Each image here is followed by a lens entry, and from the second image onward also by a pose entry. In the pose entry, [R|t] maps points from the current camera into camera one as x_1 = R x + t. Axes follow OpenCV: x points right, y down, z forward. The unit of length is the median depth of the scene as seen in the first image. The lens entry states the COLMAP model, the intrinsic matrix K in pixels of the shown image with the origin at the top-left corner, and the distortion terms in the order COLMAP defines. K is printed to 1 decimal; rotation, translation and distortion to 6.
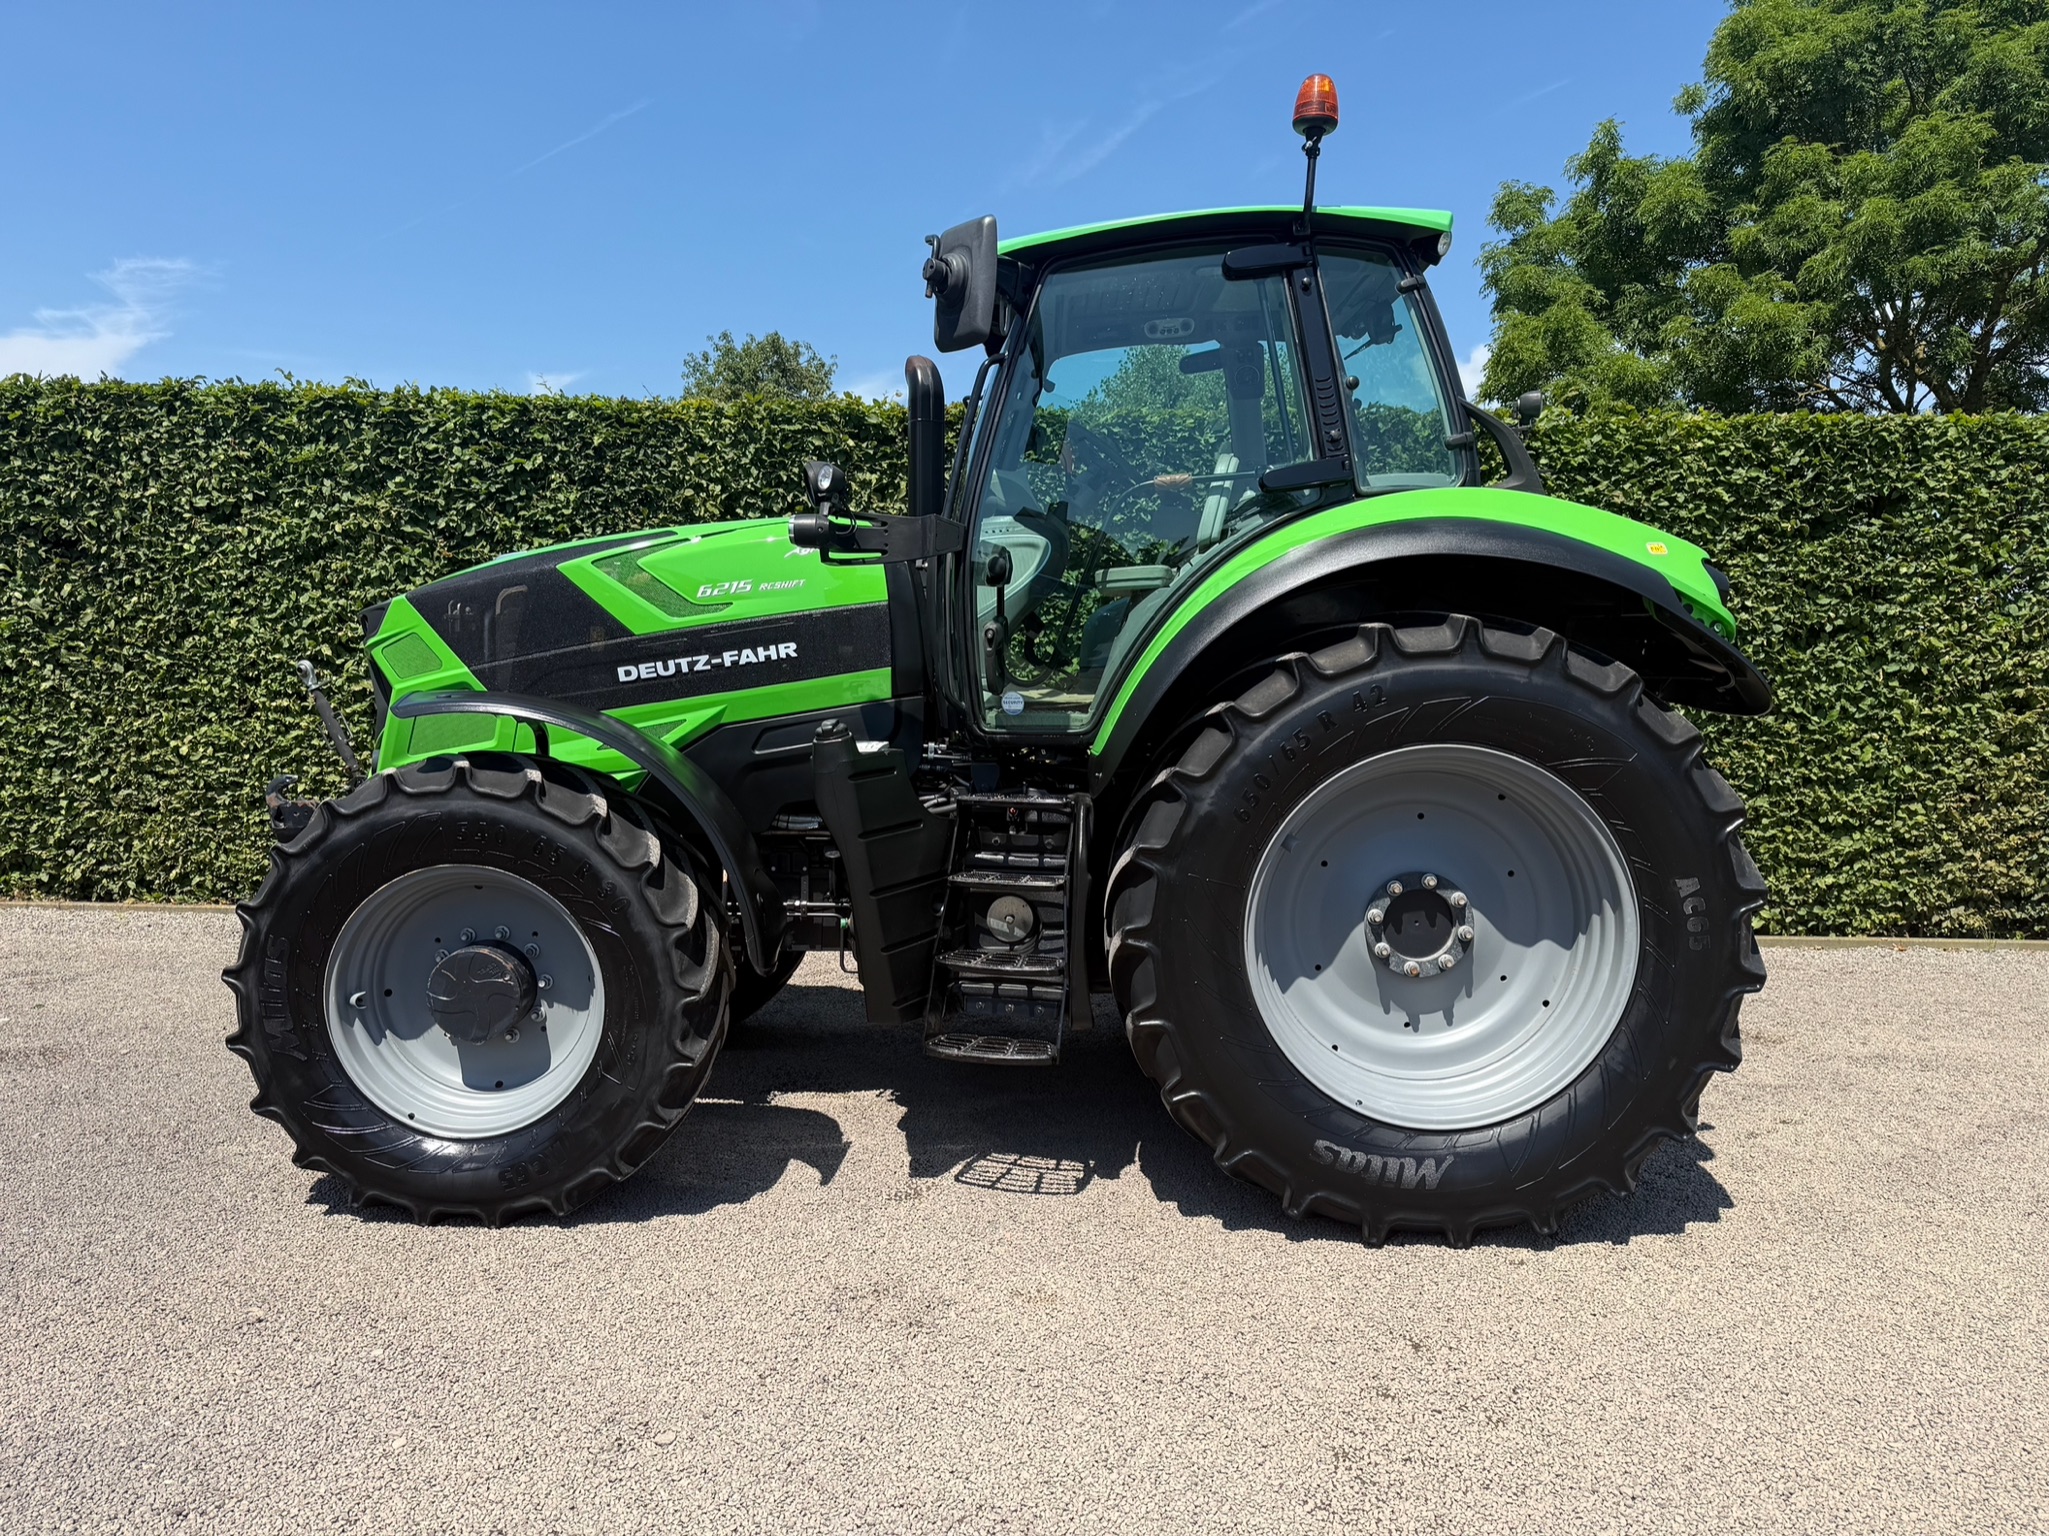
lens RADIAL K [[1438.9, 0, 1026.3], [0, 1438.9, 765.5], [0, 0, 1]] dist [0.046261, -0.055744]
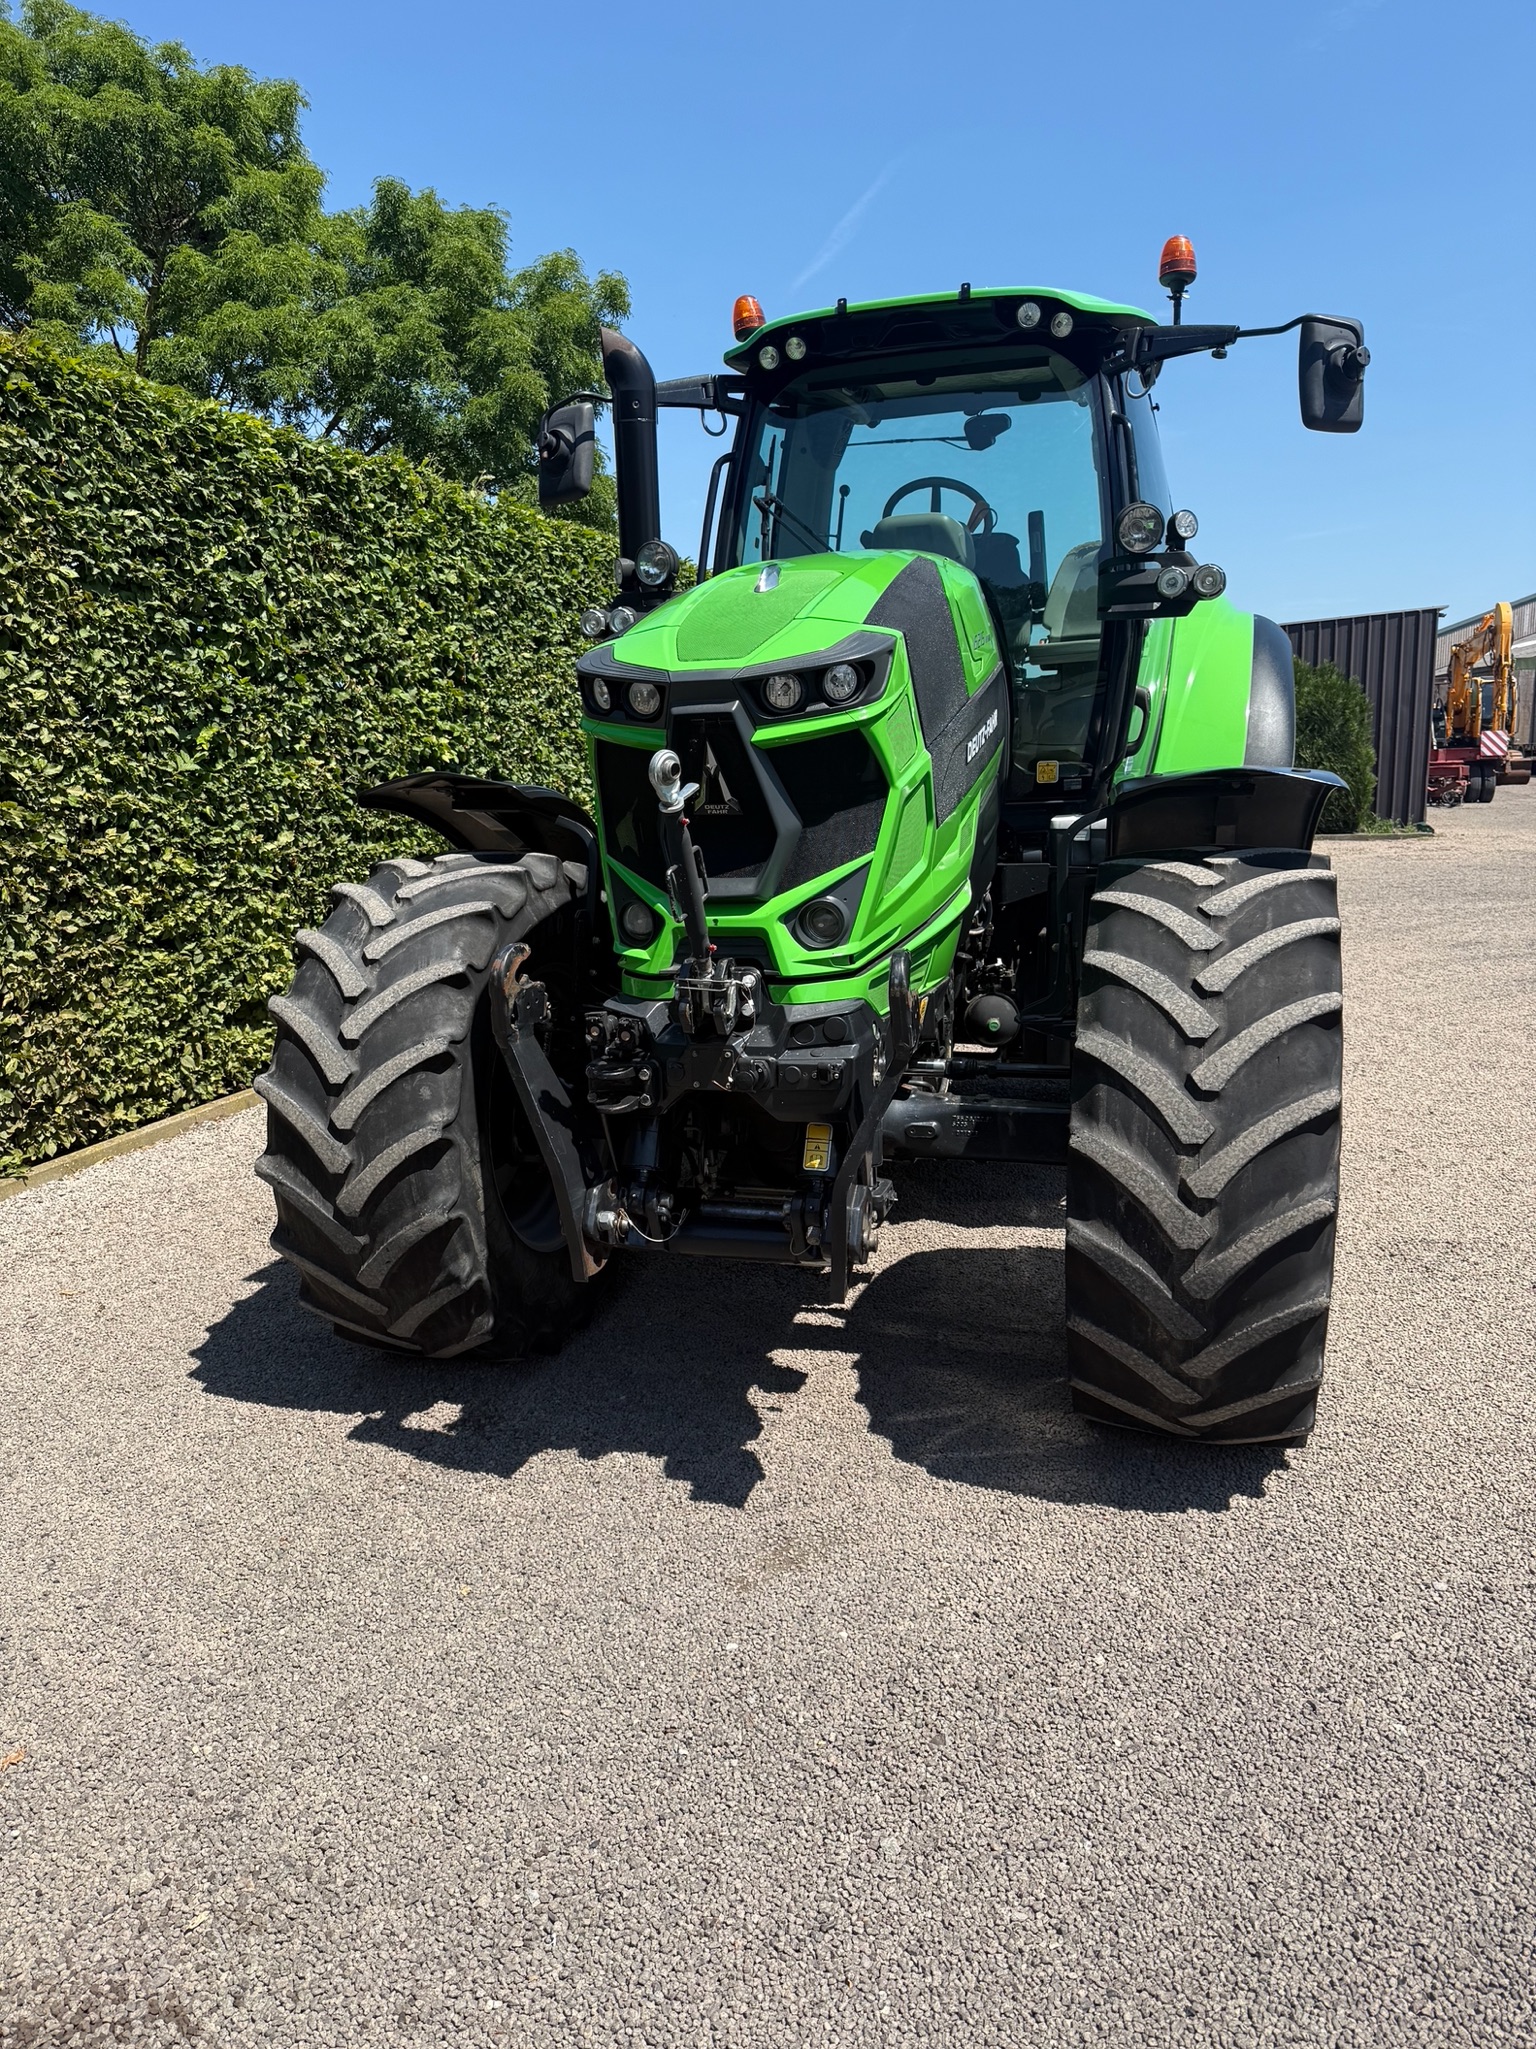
lens RADIAL K [[1438.9, 0, 759.2], [0, 1438.9, 1021.5], [0, 0, 1]] dist [0.046261, -0.055744]
pose [[0.288237, -0.201337, 0.936153, -1.045787], [0.100493, 0.978607, 0.179526, -0.071944], [-0.952271, 0.042331, 0.302303, 0.880682]]
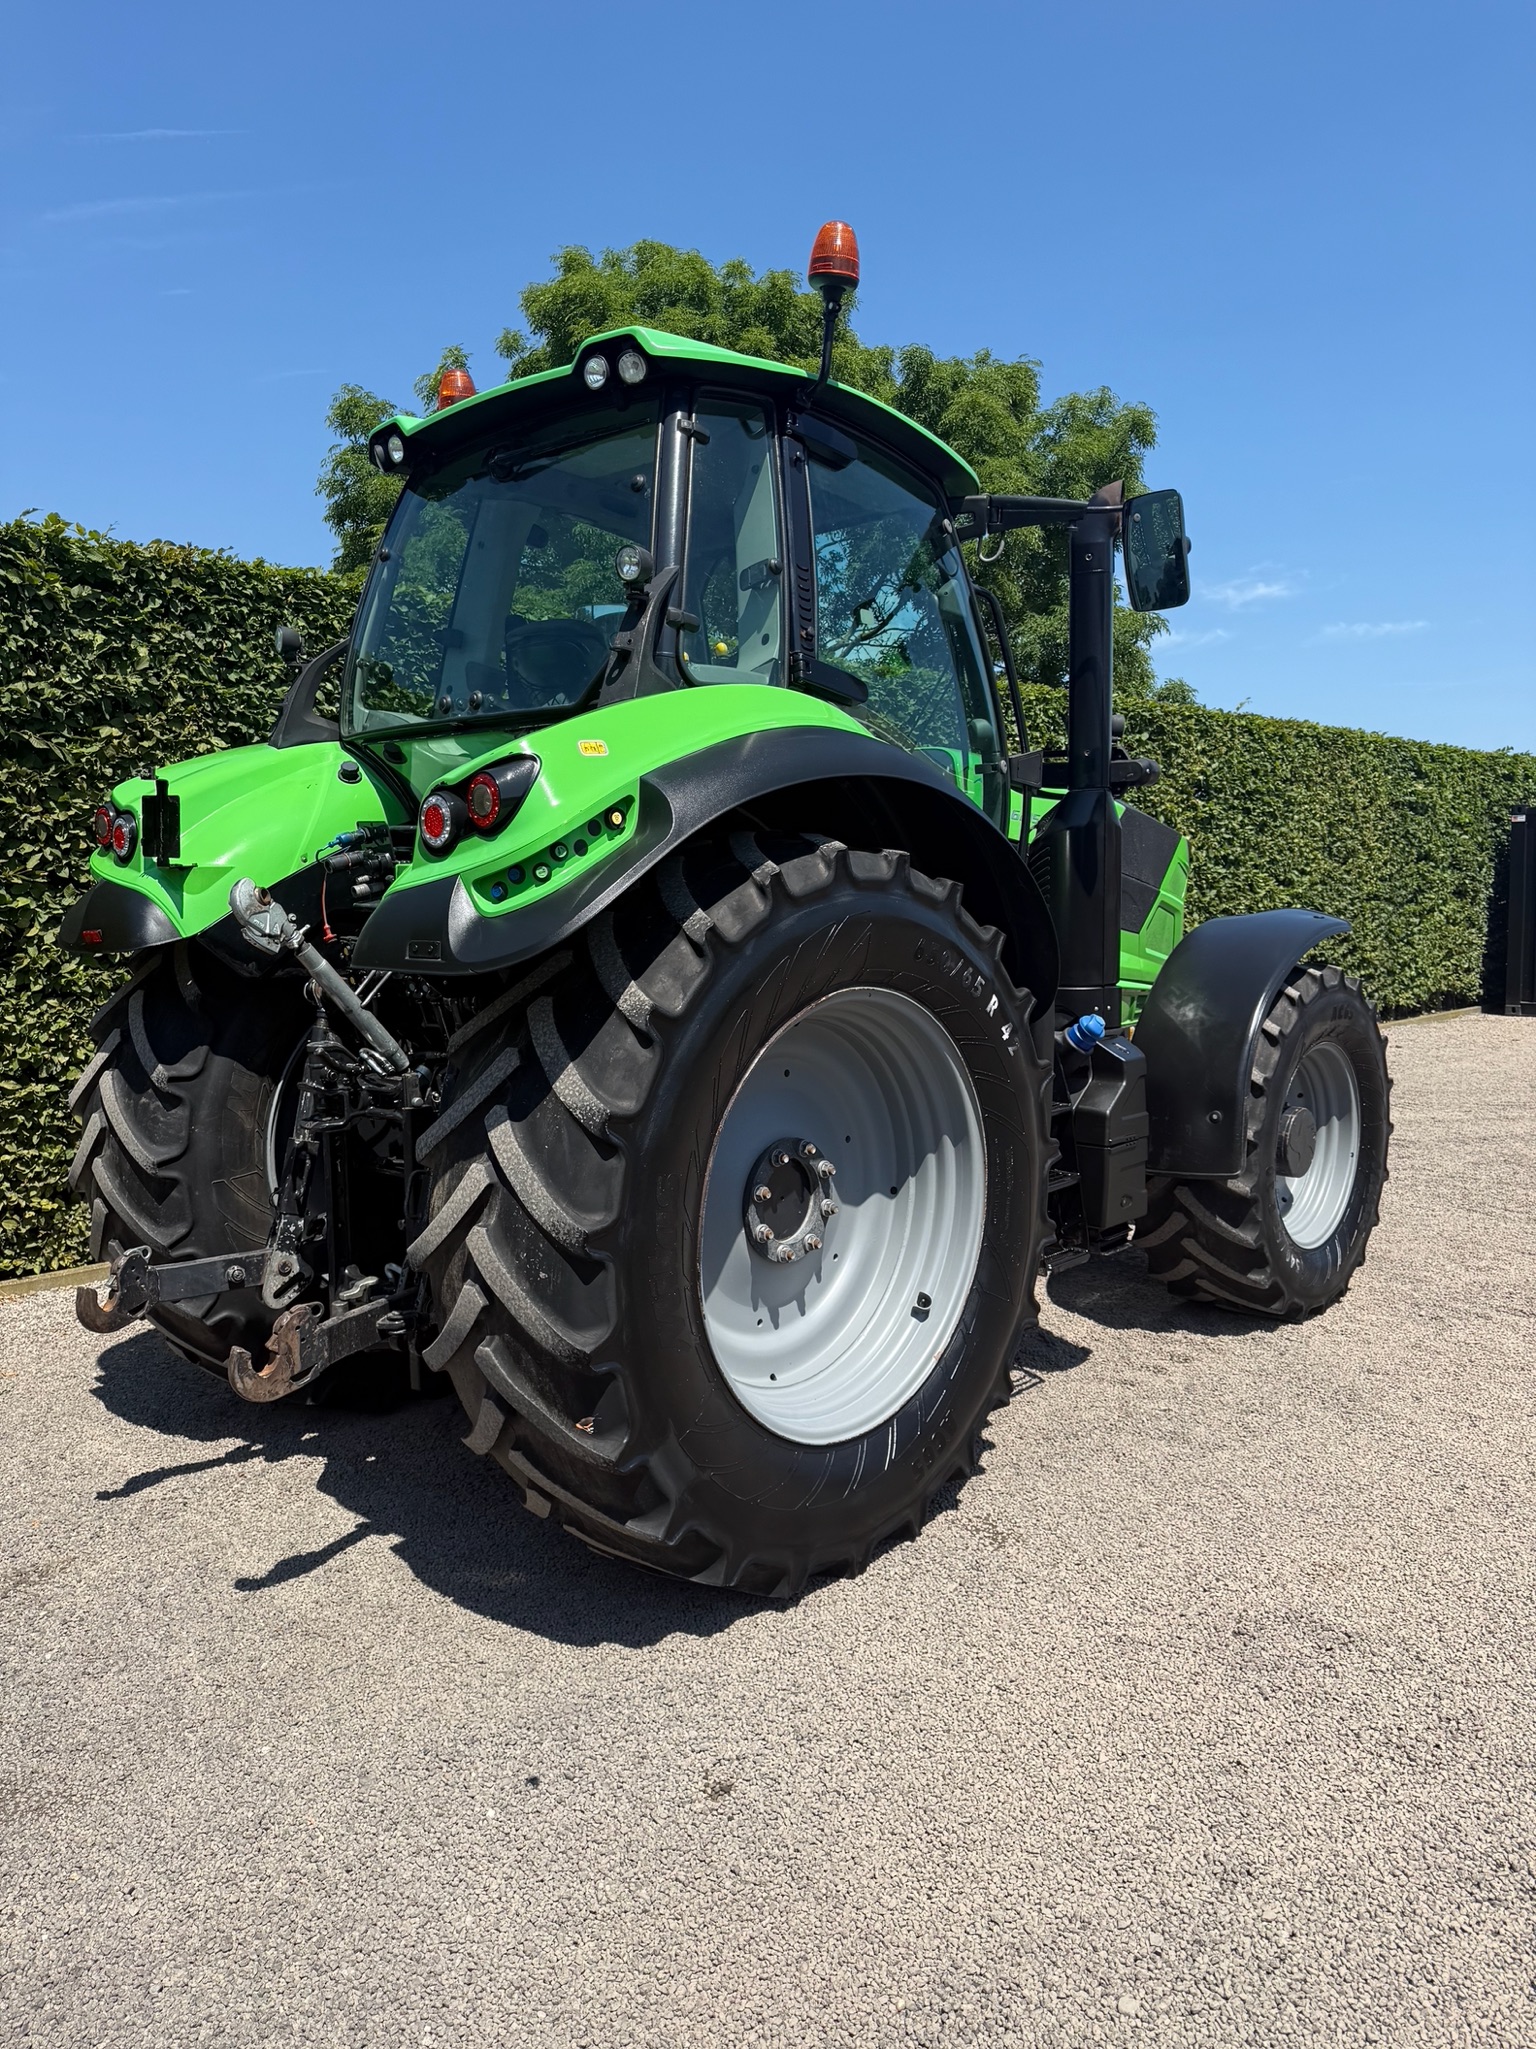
lens RADIAL K [[1438.9, 0, 775.8], [0, 1438.9, 1012.2], [0, 0, 1]] dist [0.046261, -0.055744]
pose [[0.696025, -0.087258, 0.712696, -0.678568], [0.075330, 0.995985, 0.048373, -0.048739], [-0.714055, 0.020018, 0.699803, 0.460719]]
